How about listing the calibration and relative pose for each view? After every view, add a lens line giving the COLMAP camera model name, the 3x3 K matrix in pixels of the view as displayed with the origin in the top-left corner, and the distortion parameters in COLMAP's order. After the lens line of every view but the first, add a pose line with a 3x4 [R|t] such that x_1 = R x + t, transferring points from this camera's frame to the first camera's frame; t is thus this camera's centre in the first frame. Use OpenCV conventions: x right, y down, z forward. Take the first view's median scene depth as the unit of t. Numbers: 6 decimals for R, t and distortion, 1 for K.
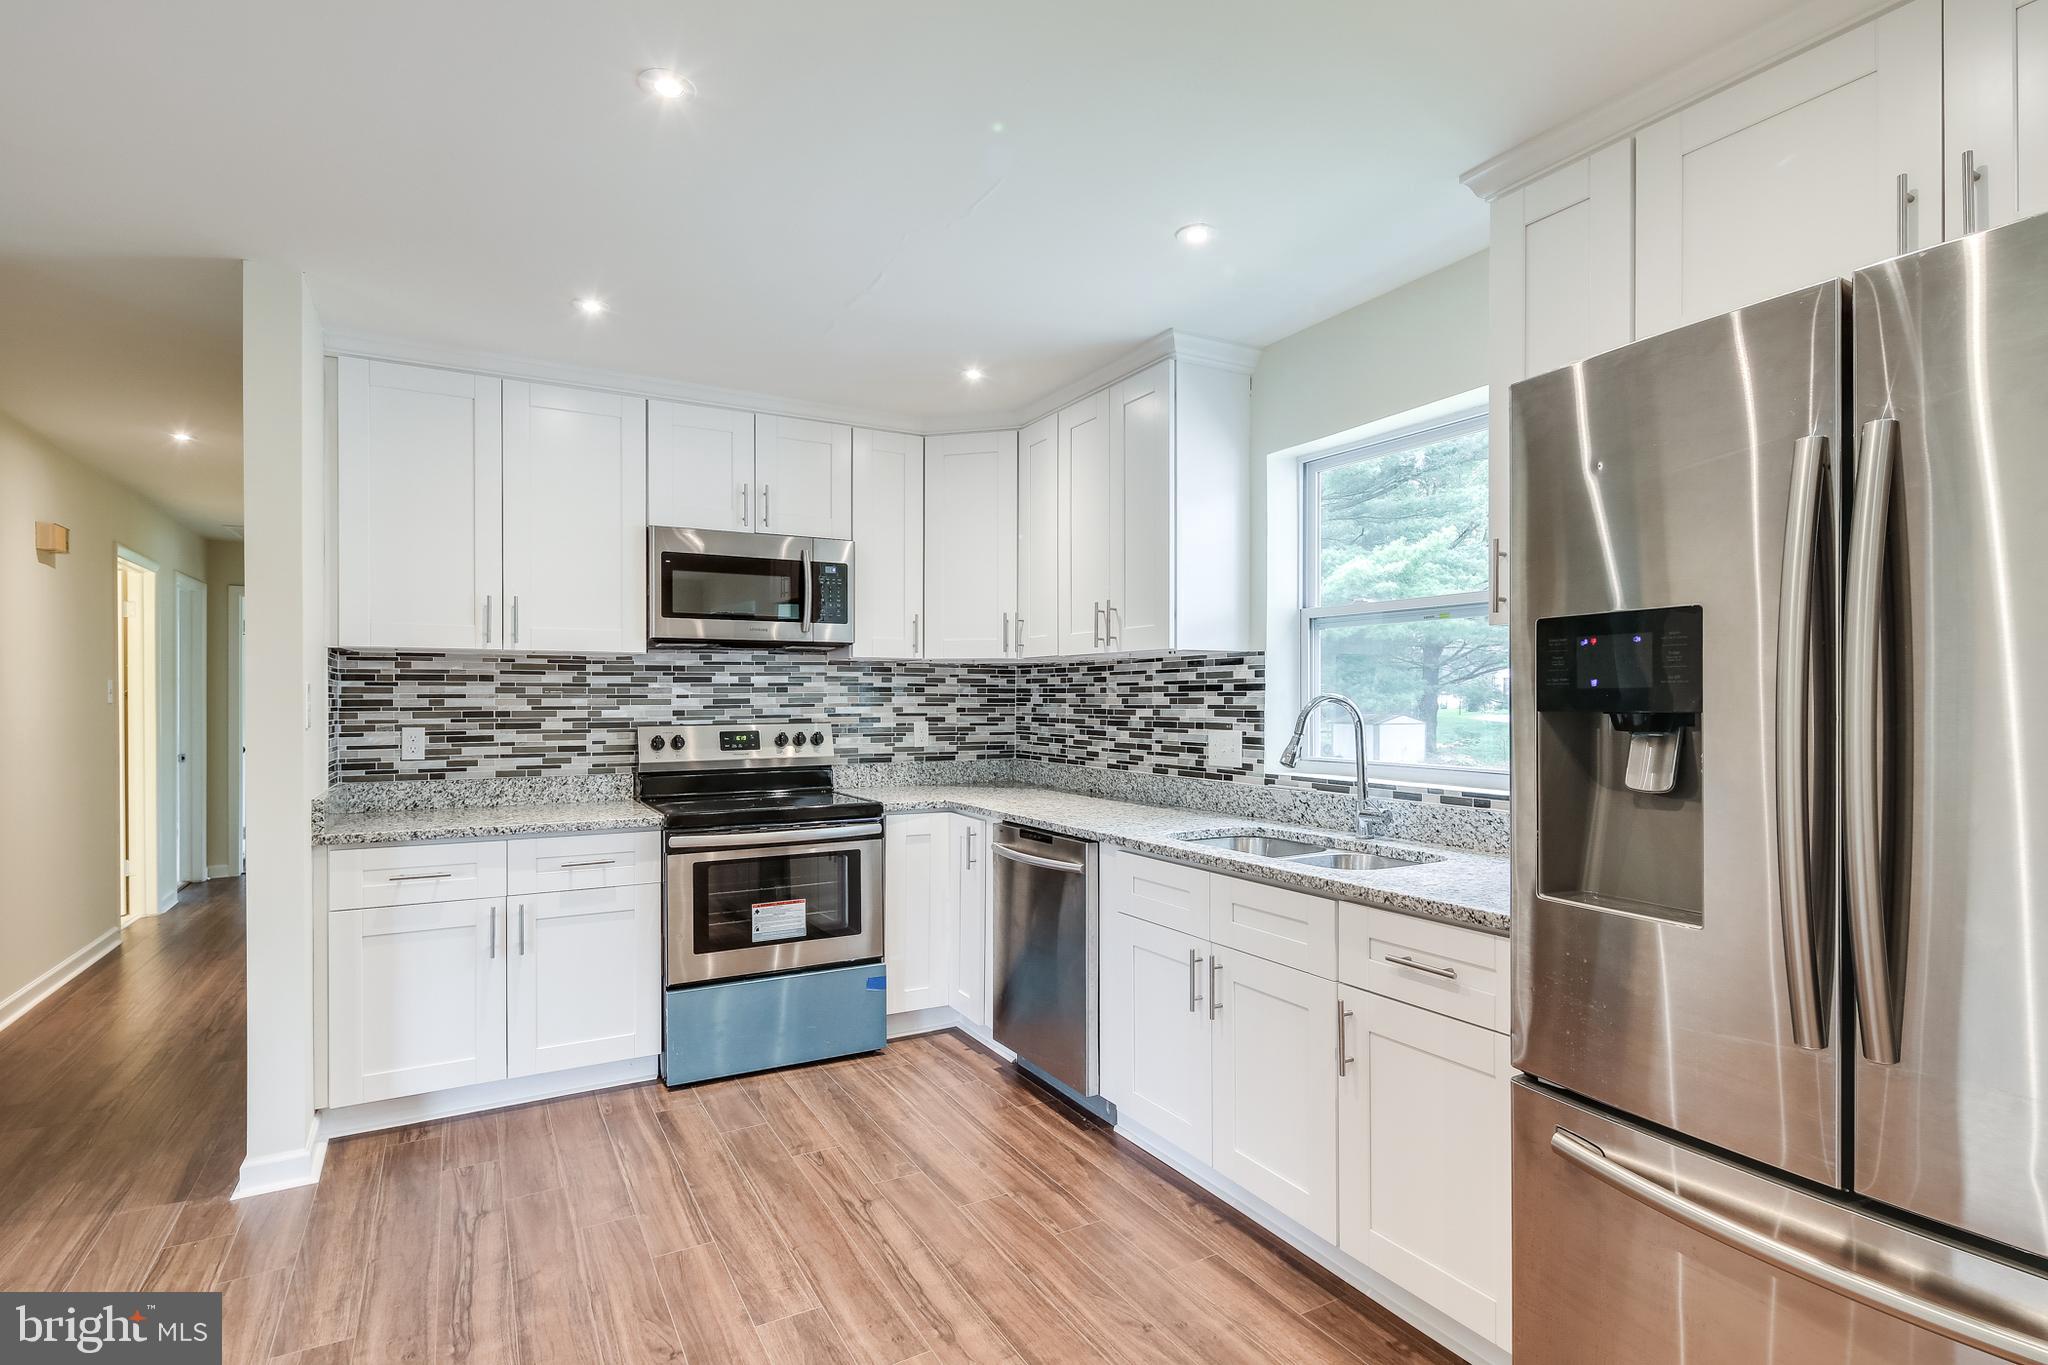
lens RADIAL K [[996.8, 0, 1031.2], [0, 996.8, 700.4], [0, 0, 1]] dist [0.005944, -0.004361]
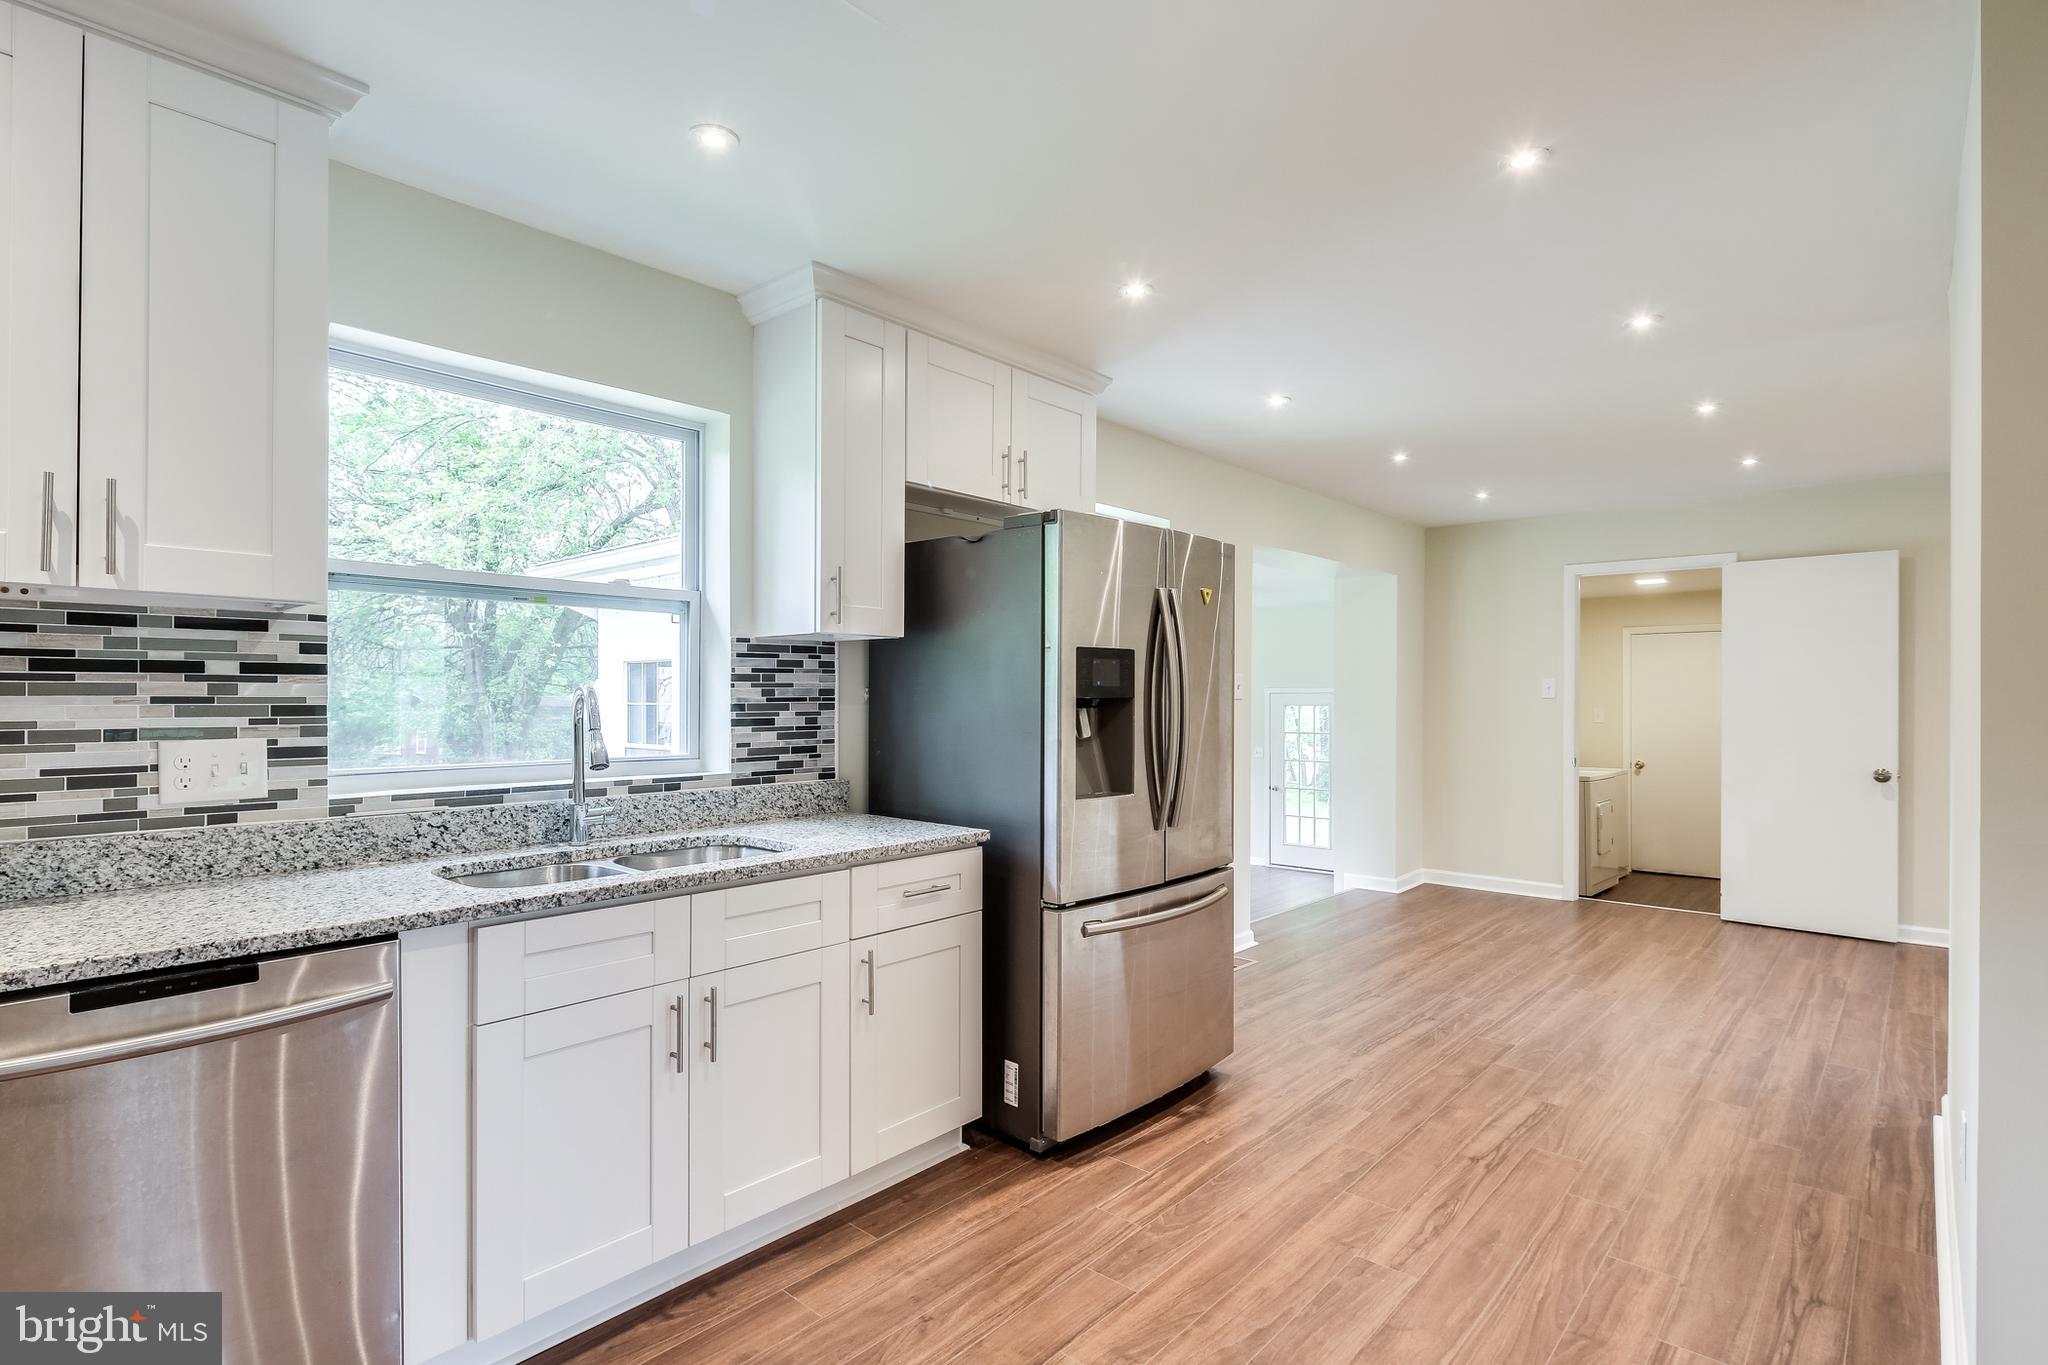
lens RADIAL K [[996.8, 0, 1017.6], [0, 996.8, 693.8], [0, 0, 1]] dist [0.005944, -0.004361]
pose [[-0.310017, 0.002515, 0.950728, -0.497527], [-0.001095, 0.999995, -0.003002, 0.003959], [-0.950731, -0.001971, -0.310012, 0.706767]]
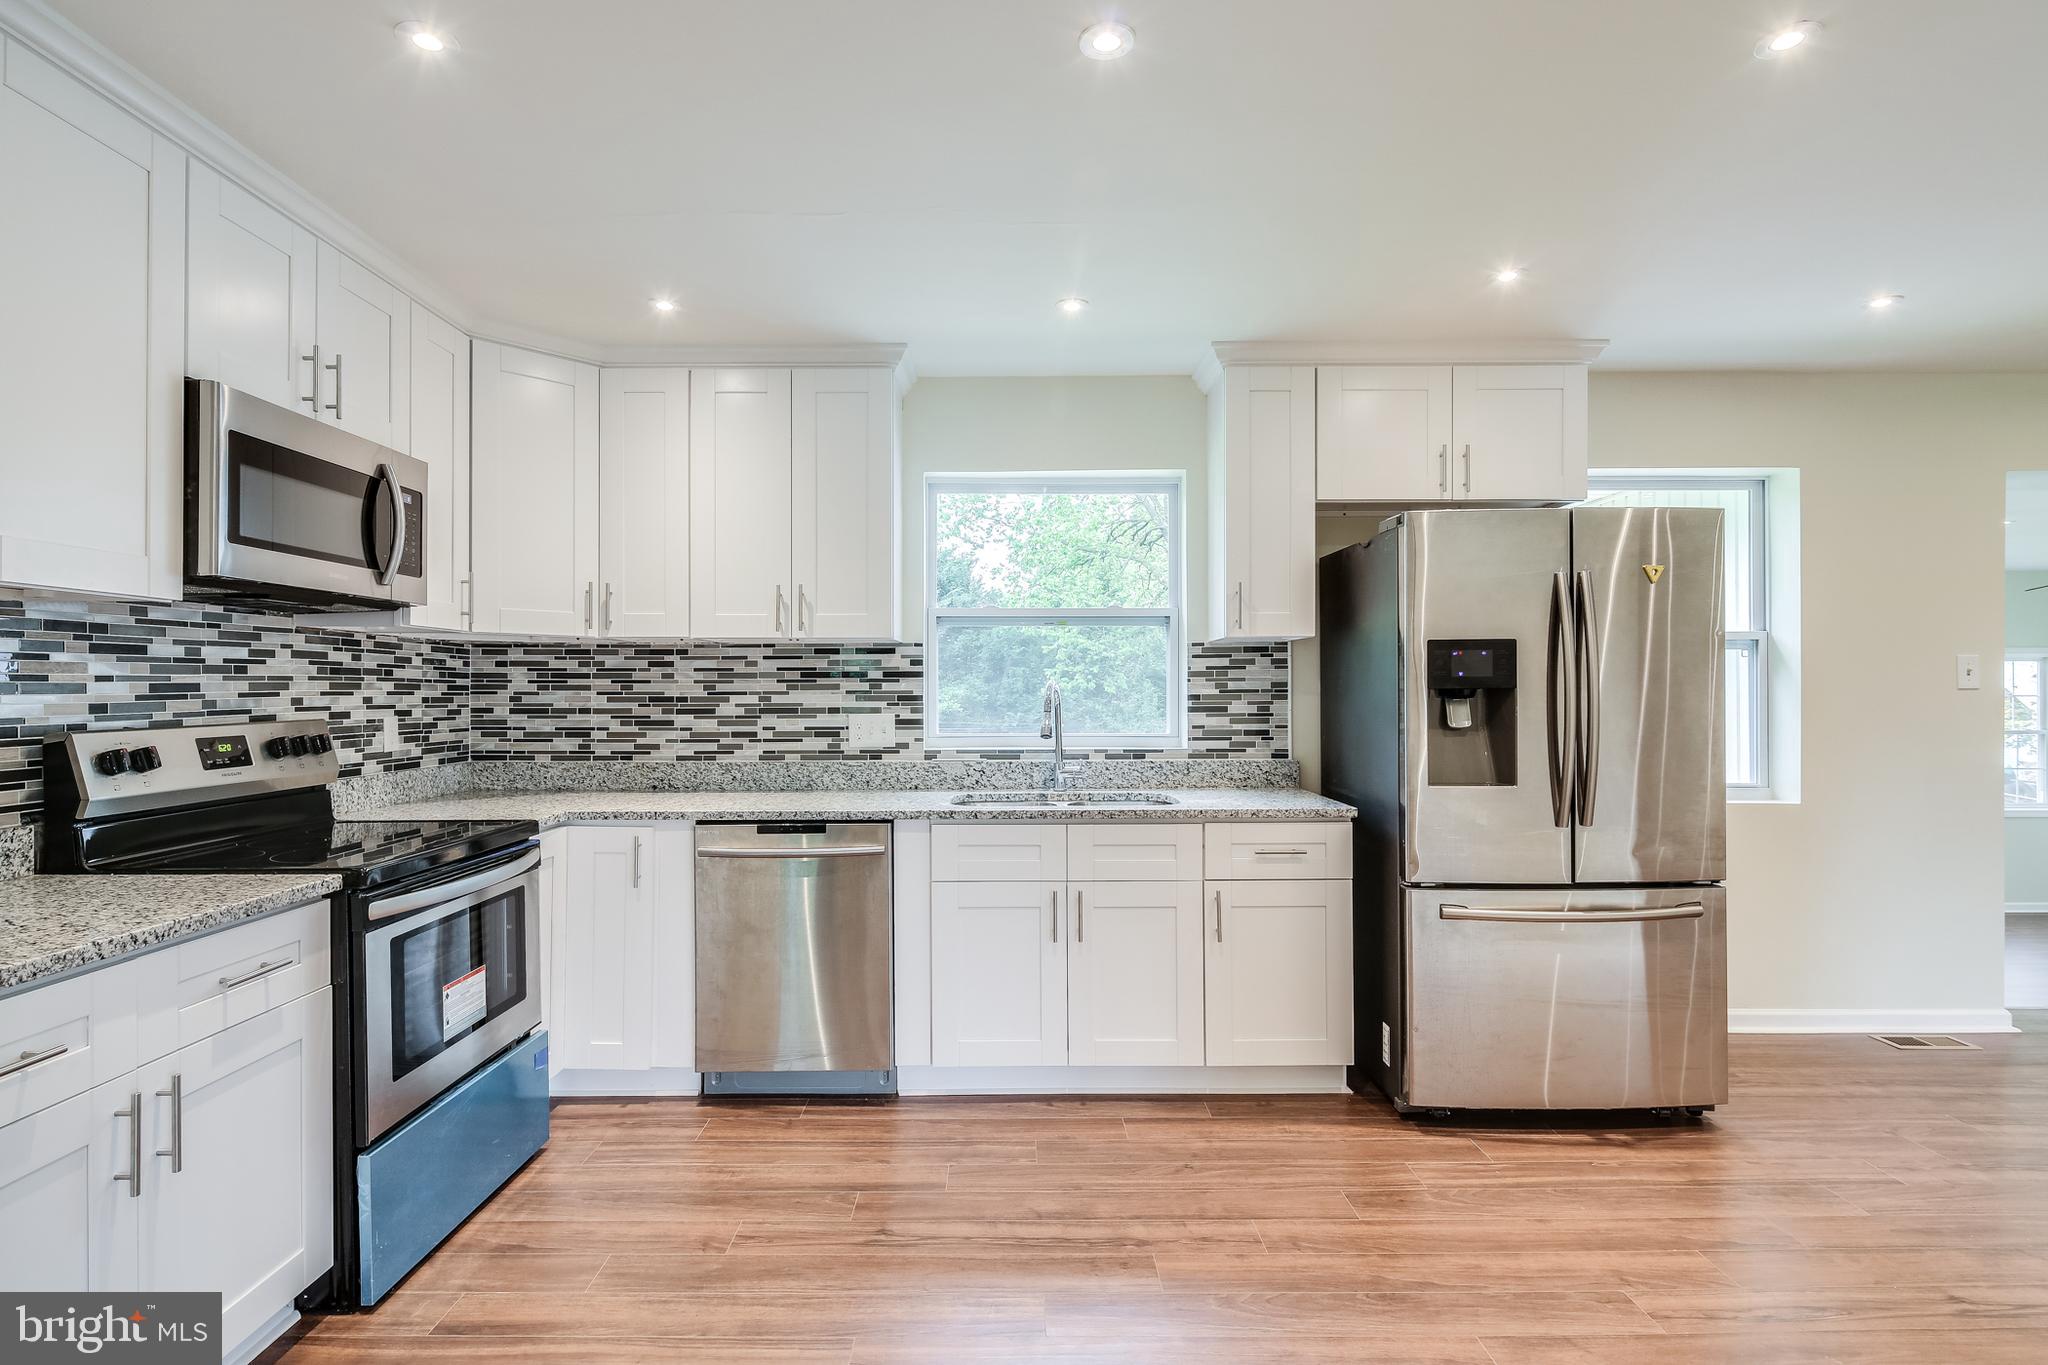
lens RADIAL K [[996.8, 0, 1001.8], [0, 996.8, 685.4], [0, 0, 1]] dist [0.005944, -0.004361]
pose [[0.501574, 0.002941, 0.865110, -0.652200], [0.003599, 0.999978, -0.005486, 0.005288], [-0.865107, 0.005865, 0.501553, 0.320547]]
